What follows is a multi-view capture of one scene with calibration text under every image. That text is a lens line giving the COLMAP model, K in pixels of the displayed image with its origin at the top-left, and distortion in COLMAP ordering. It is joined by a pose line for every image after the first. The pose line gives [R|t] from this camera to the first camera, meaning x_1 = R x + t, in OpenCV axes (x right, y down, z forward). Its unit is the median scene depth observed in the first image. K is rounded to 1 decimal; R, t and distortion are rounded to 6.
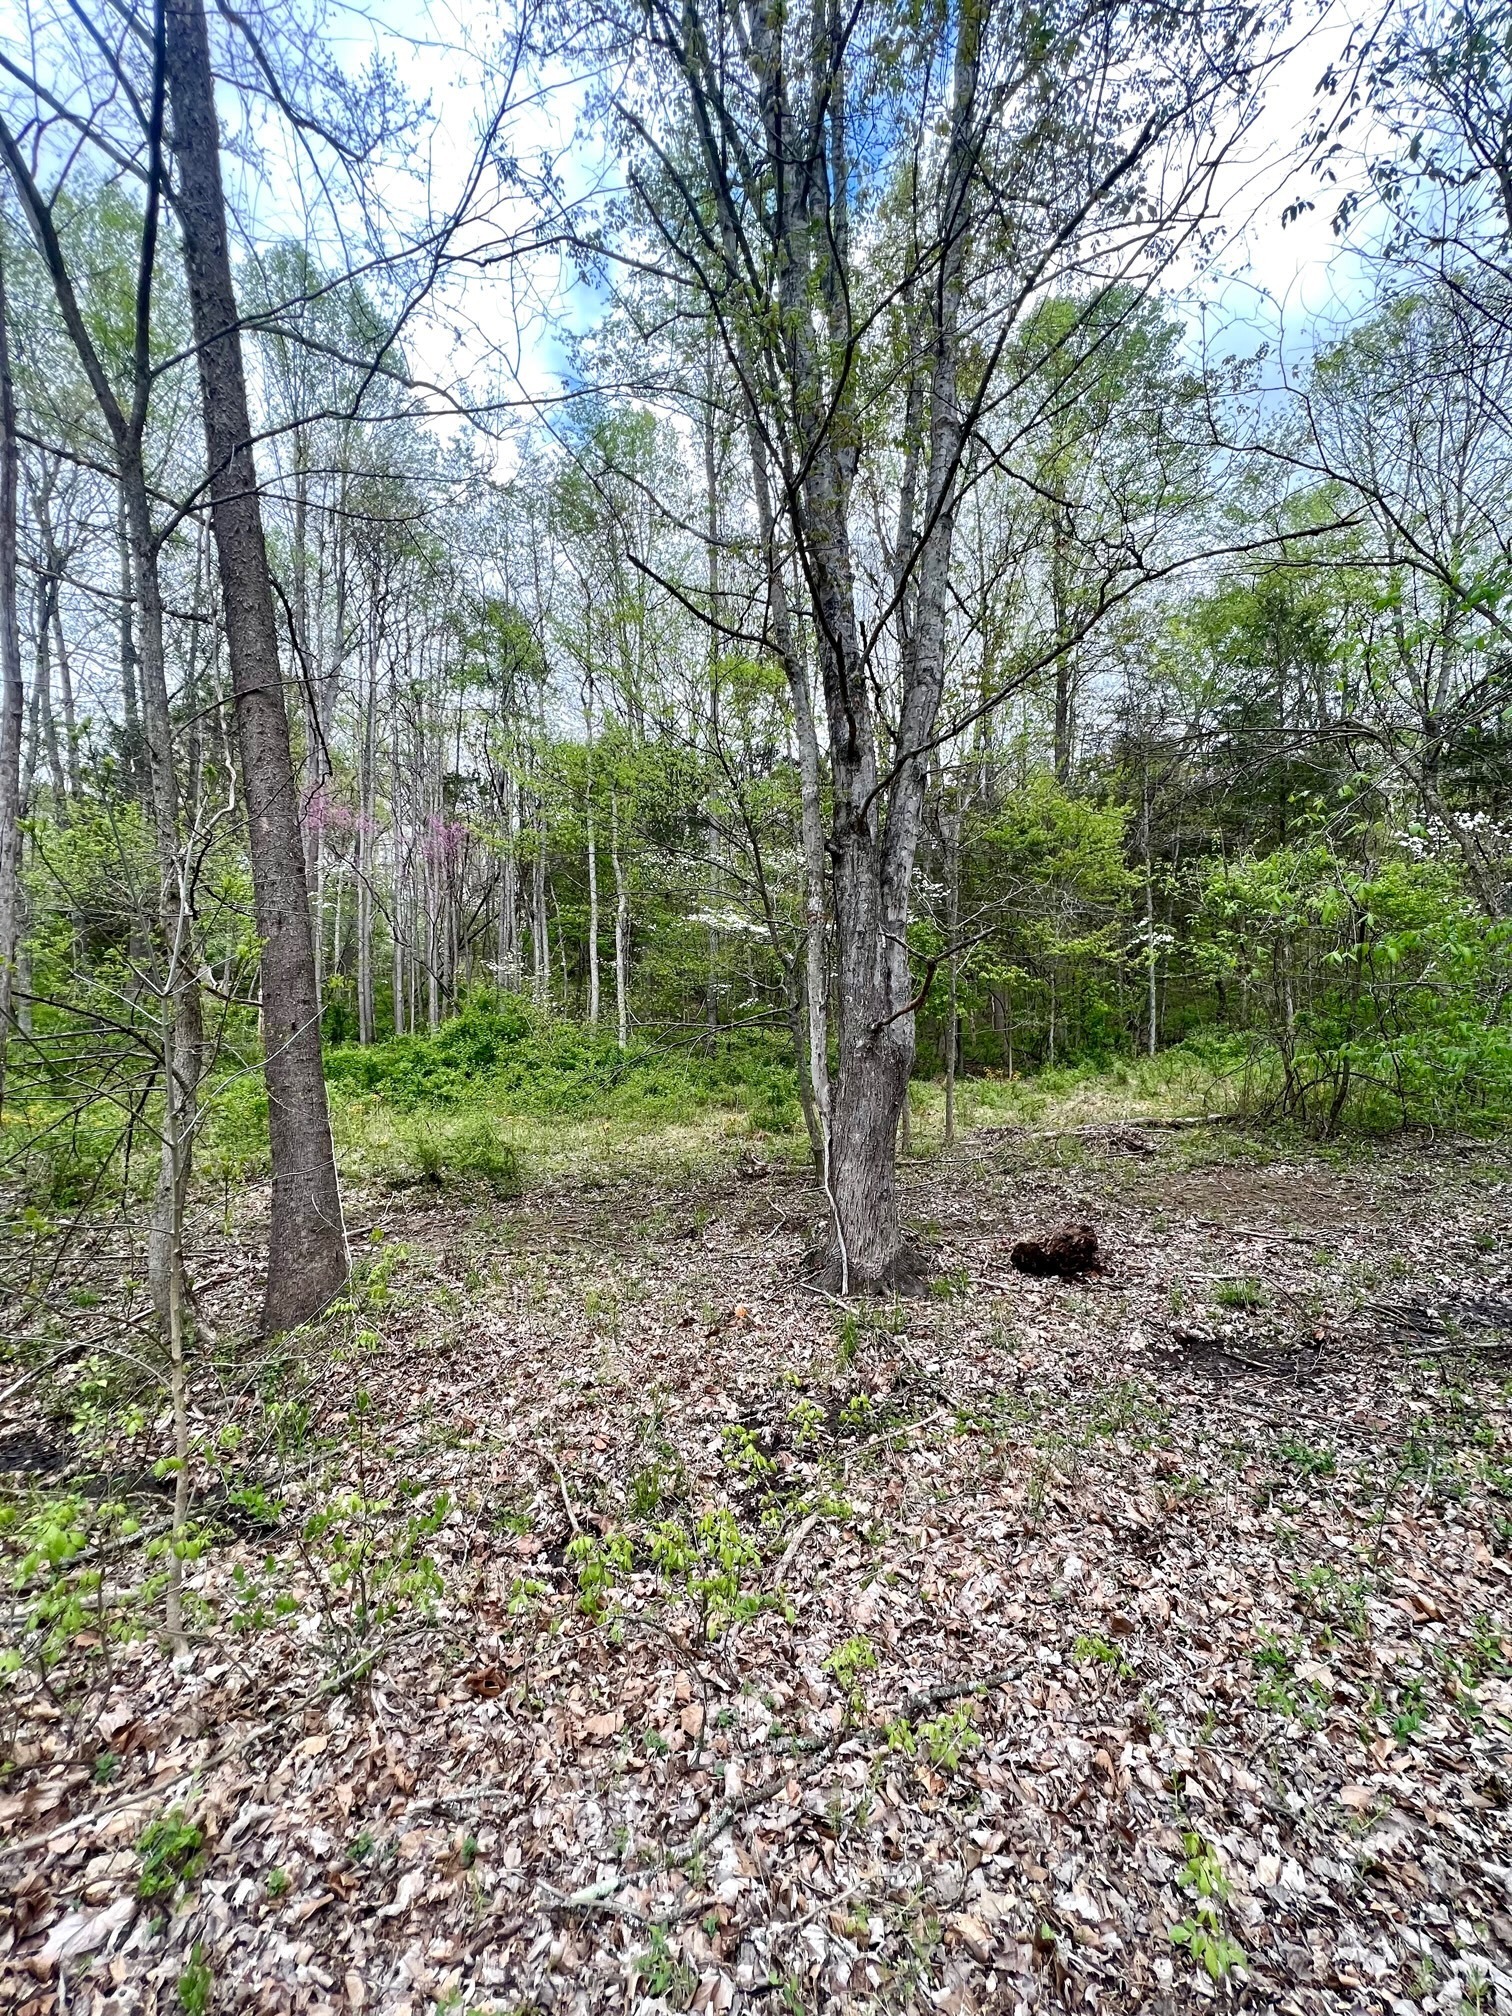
lens RADIAL K [[809.0, 0, 752.0], [0, 809.0, 1011.7], [0, 0, 1]] dist [-0.003009, 0.000331]
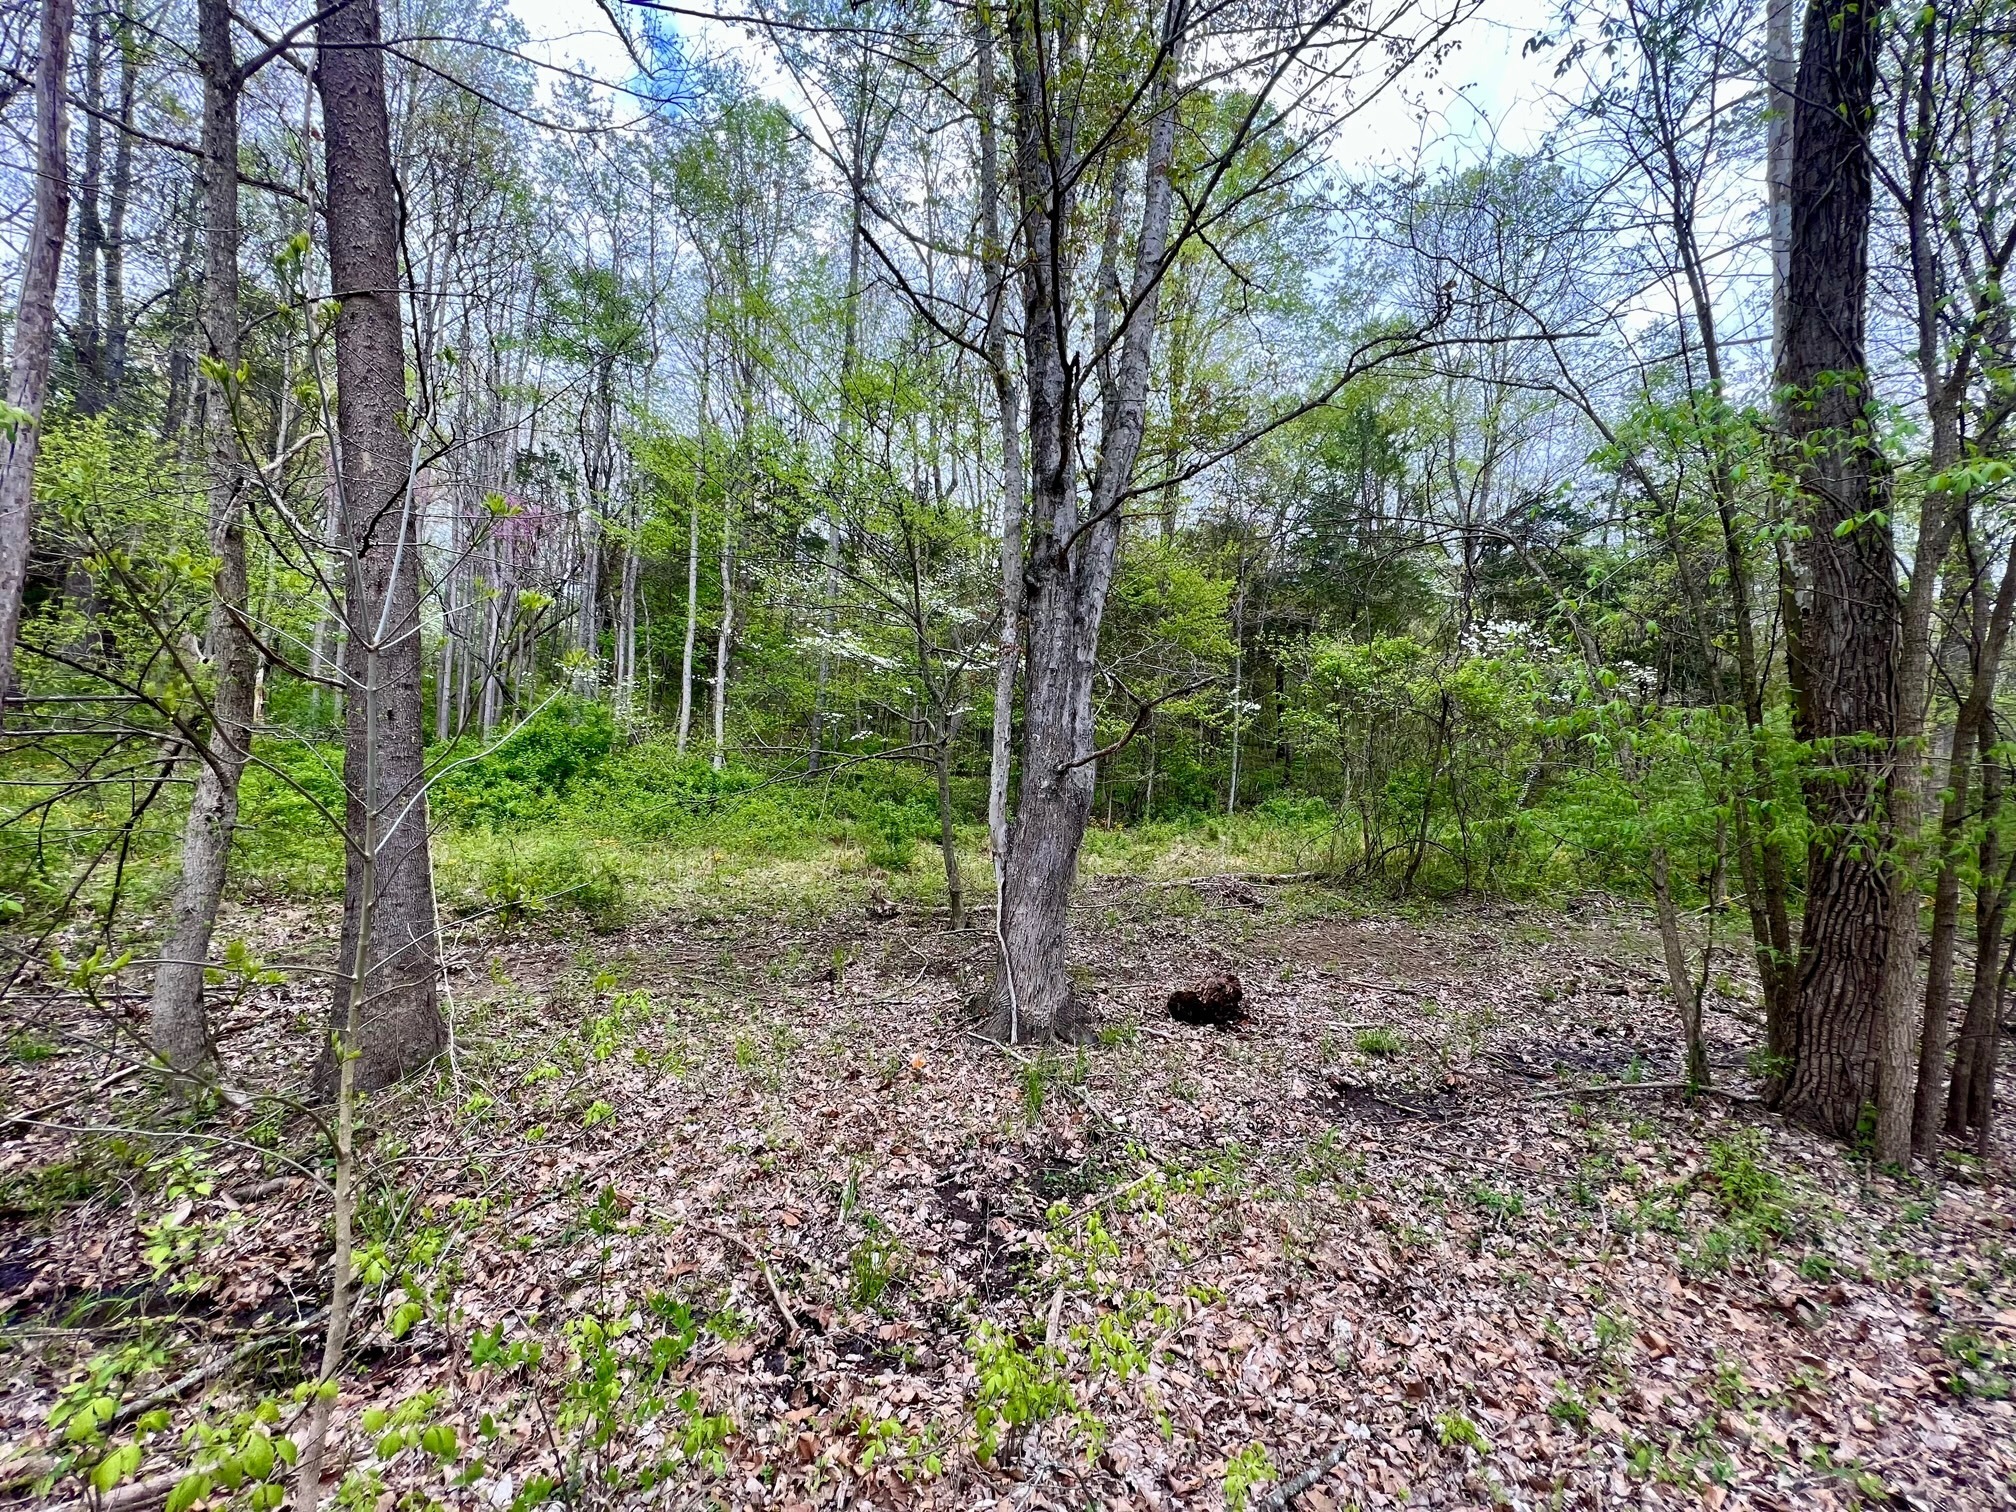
lens RADIAL K [[809.0, 0, 1010.1], [0, 809.0, 754.8], [0, 0, 1]] dist [-0.003009, 0.000331]
pose [[0.972080, 0.076094, 0.221970, -0.134176], [-0.076754, 0.997034, -0.005667, 0.014072], [-0.221743, -0.011528, 0.975037, 0.070478]]
